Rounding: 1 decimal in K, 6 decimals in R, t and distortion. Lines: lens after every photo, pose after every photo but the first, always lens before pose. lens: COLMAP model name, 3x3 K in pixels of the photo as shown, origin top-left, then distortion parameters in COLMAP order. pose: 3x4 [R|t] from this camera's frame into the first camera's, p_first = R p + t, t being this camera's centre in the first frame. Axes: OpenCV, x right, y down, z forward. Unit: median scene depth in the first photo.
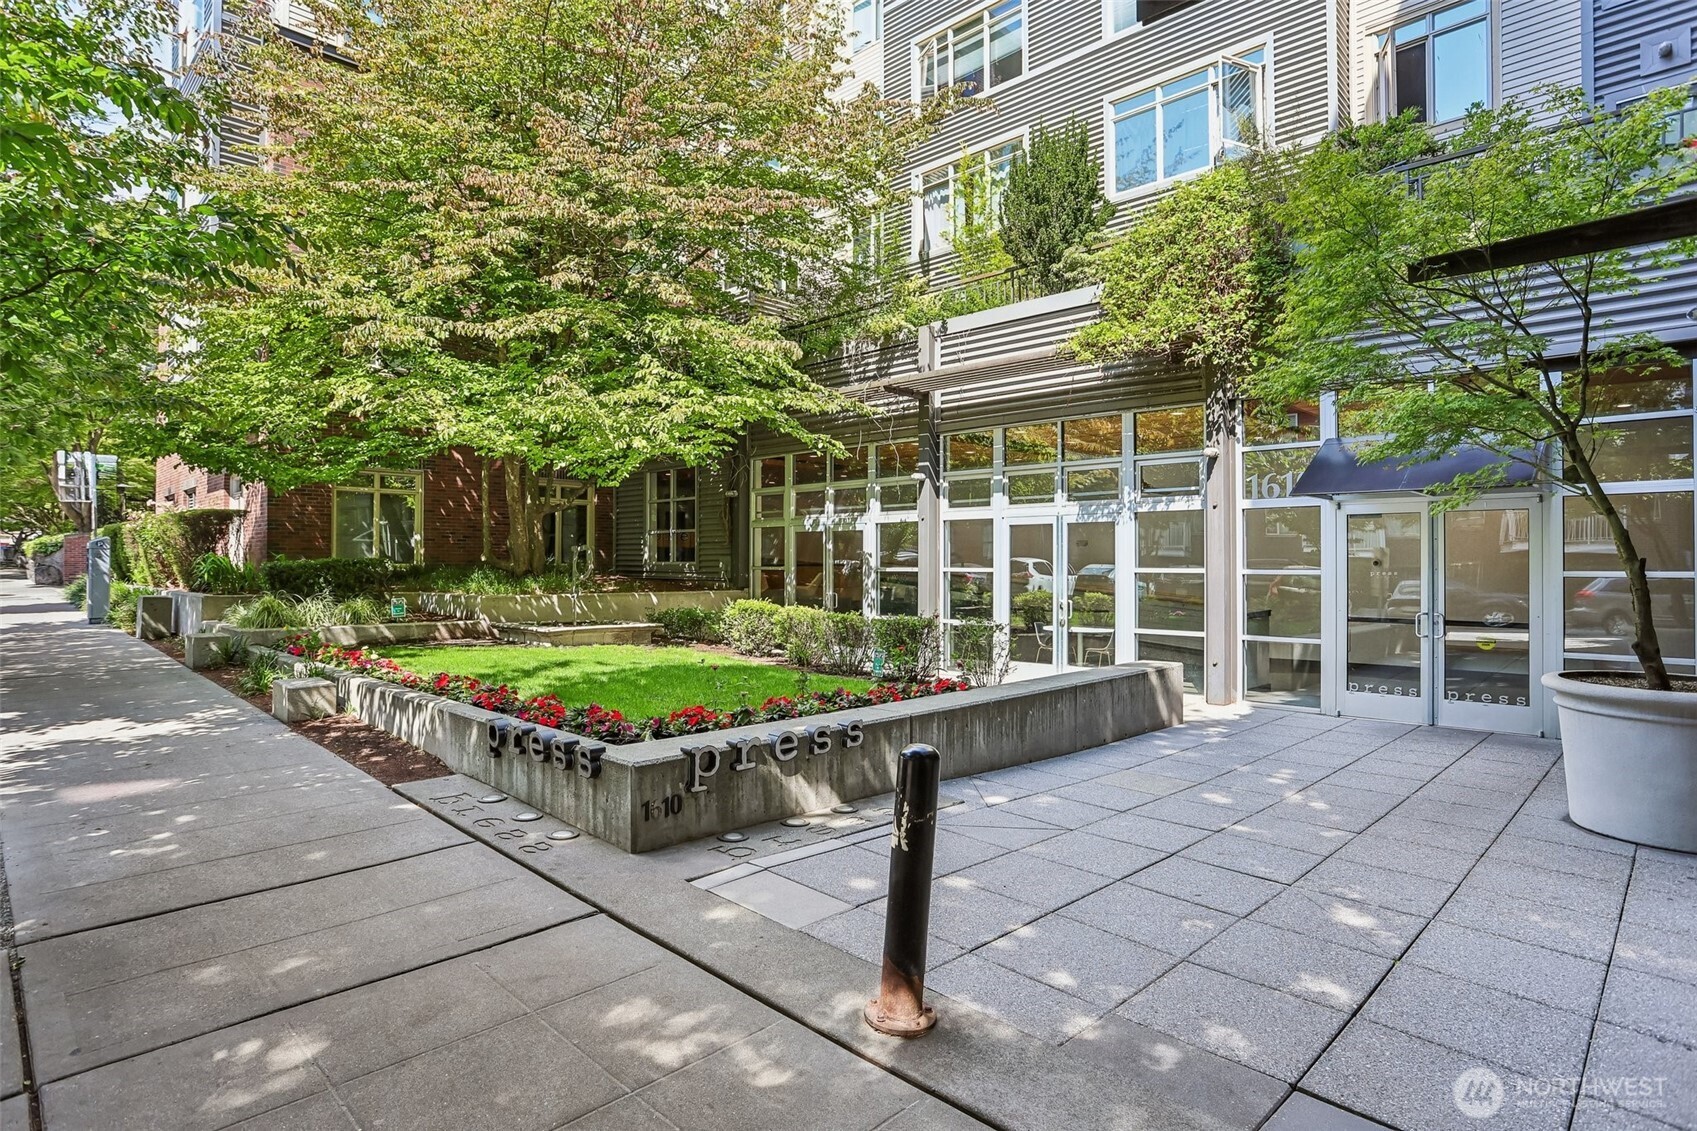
lens RADIAL K [[915.2, 0, 825.5], [0, 915.2, 562.2], [0, 0, 1]] dist [-0.022373, 0.000071]
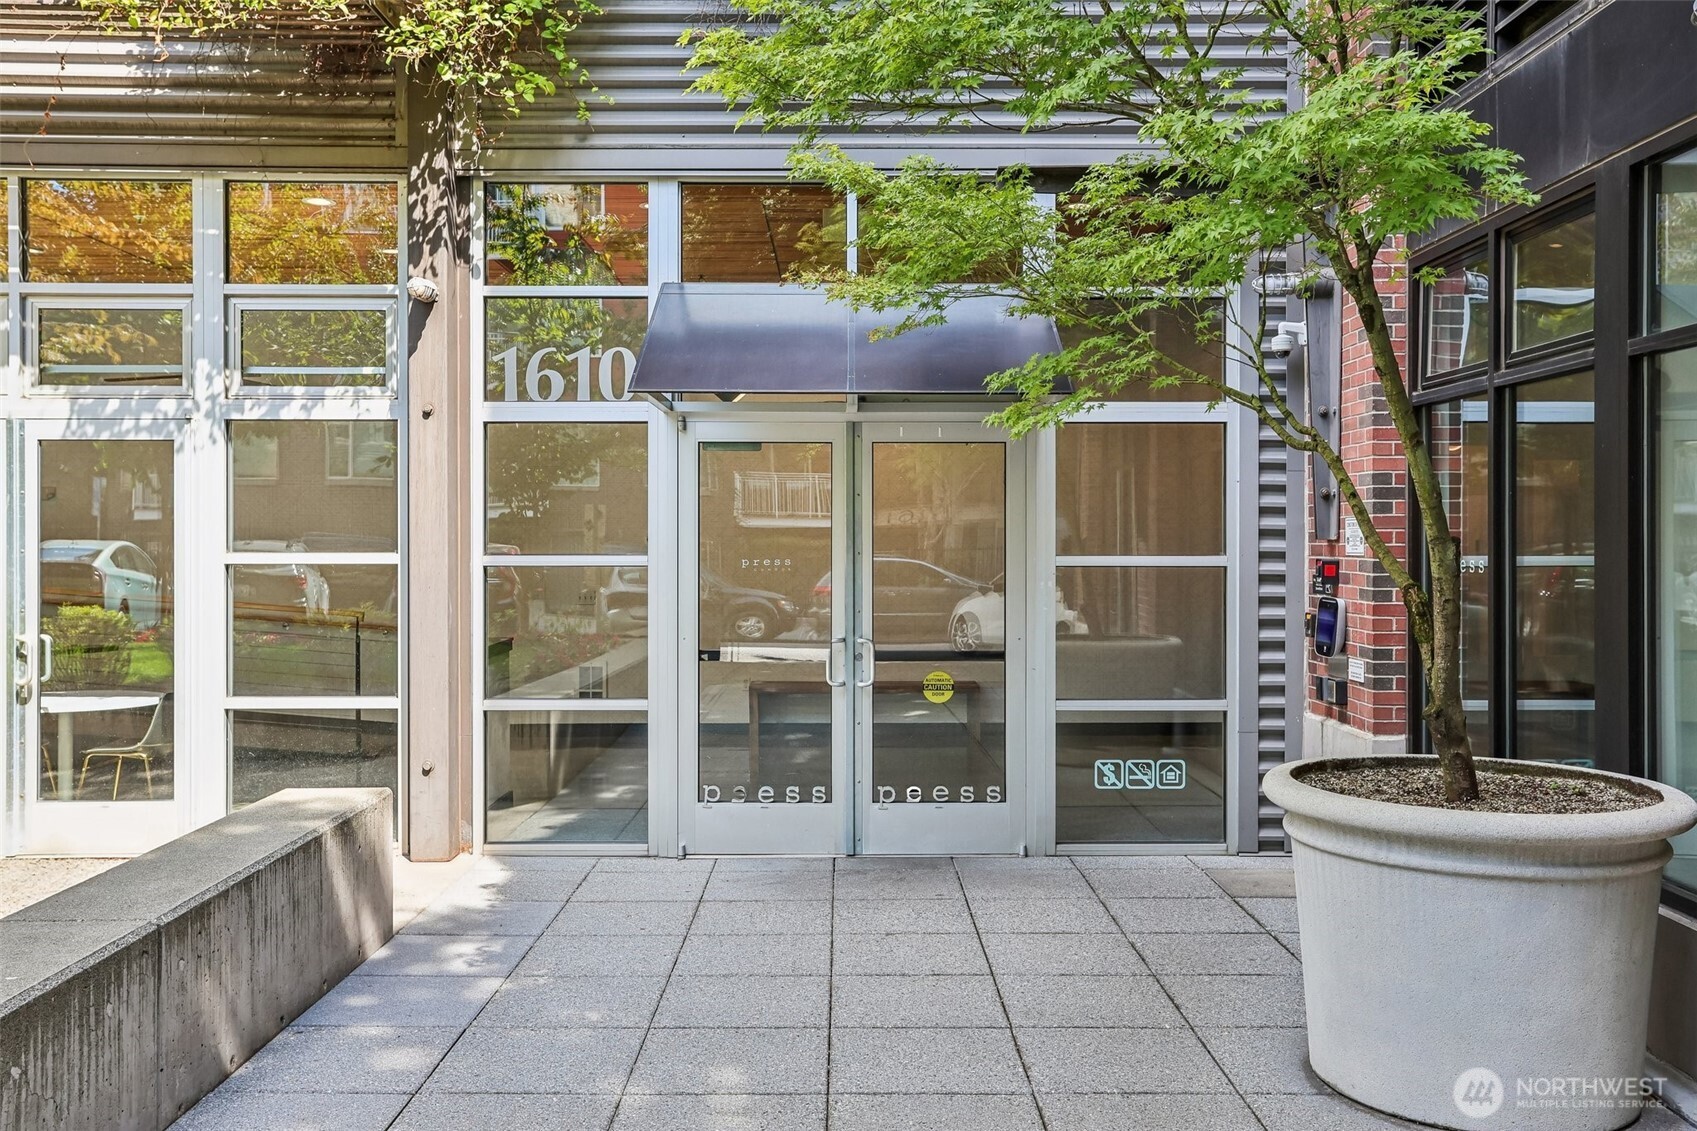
lens RADIAL K [[1475.6, 0, 866.5], [0, 1475.6, 533.9], [0, 0, 1]] dist [-0.051542, 0.225403]
pose [[0.694146, 0.003727, 0.719825, 0.066784], [-0.001169, 0.999991, -0.004051, 0.000165], [-0.719834, 0.001970, 0.694144, 0.384647]]
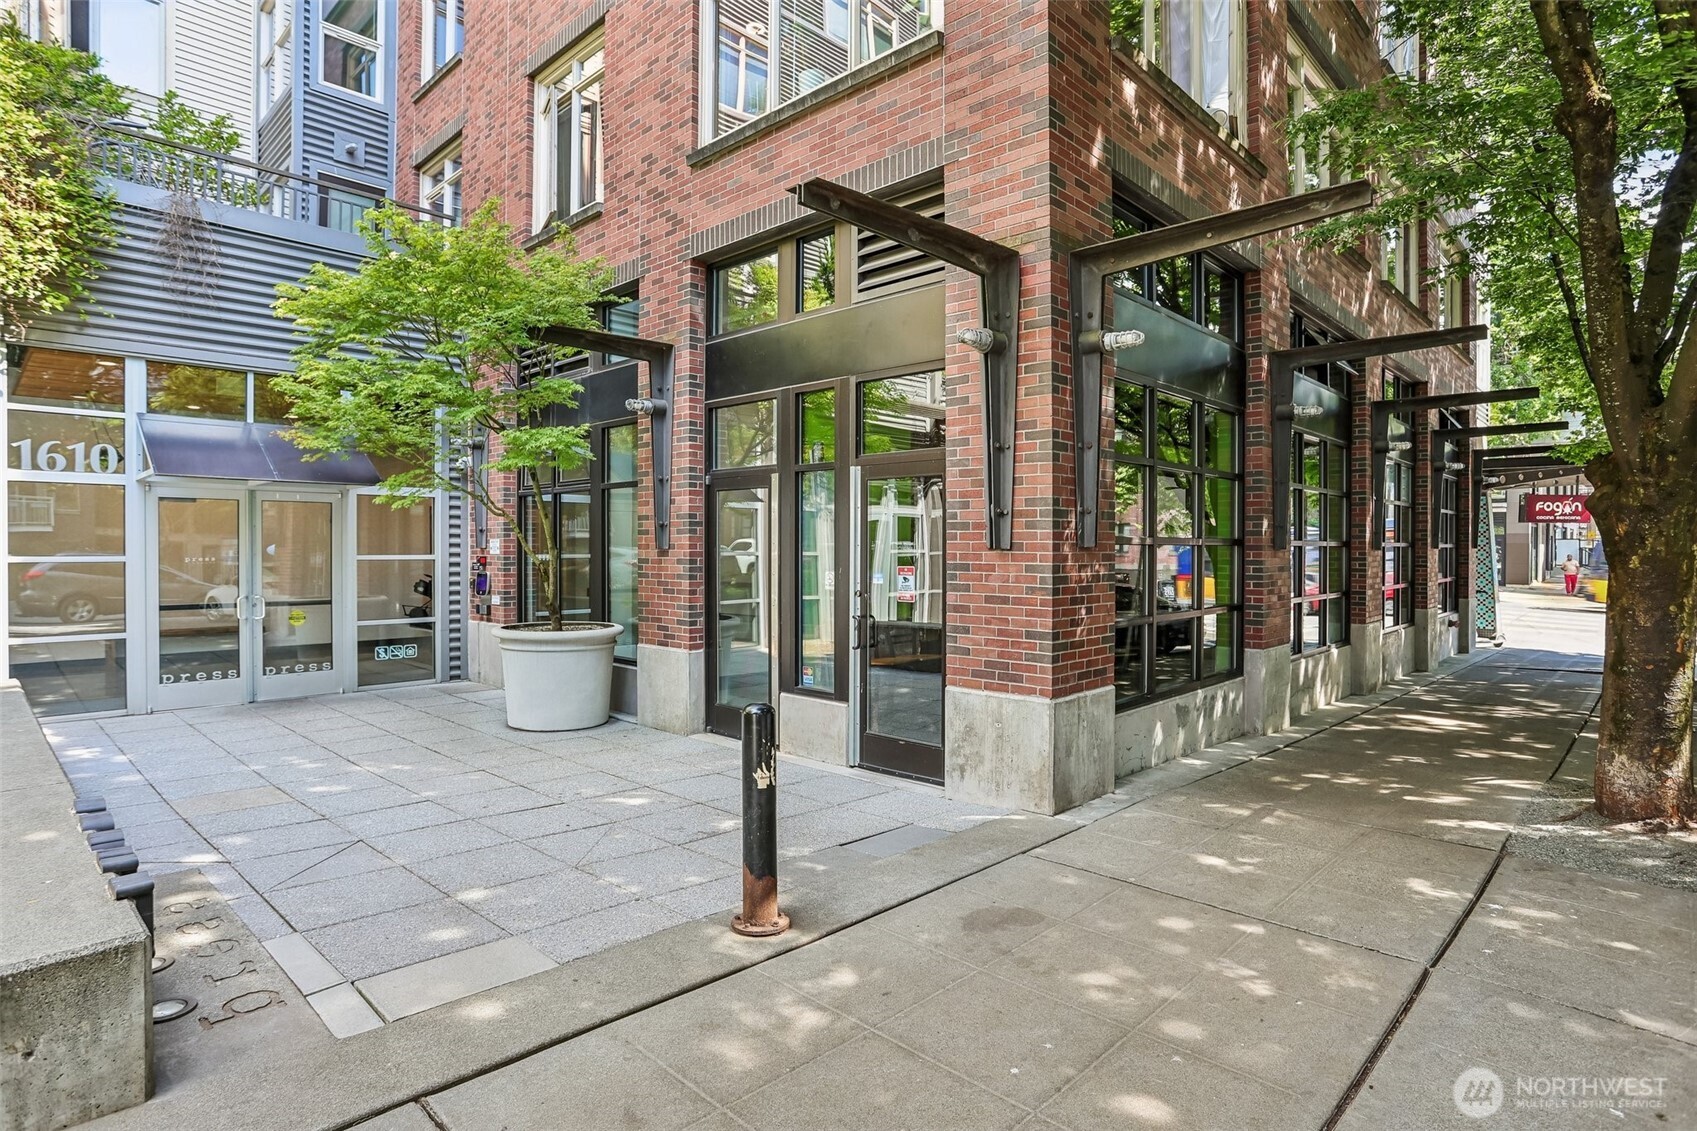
lens RADIAL K [[933.2, 0, 857.9], [0, 933.2, 558.0], [0, 0, 1]] dist [-0.075941, 0.045291]
pose [[-0.040560, -0.011535, 0.999110, -0.390735], [-0.001932, 0.999932, 0.011466, -0.001575], [-0.999175, -0.001465, -0.040580, 0.315654]]
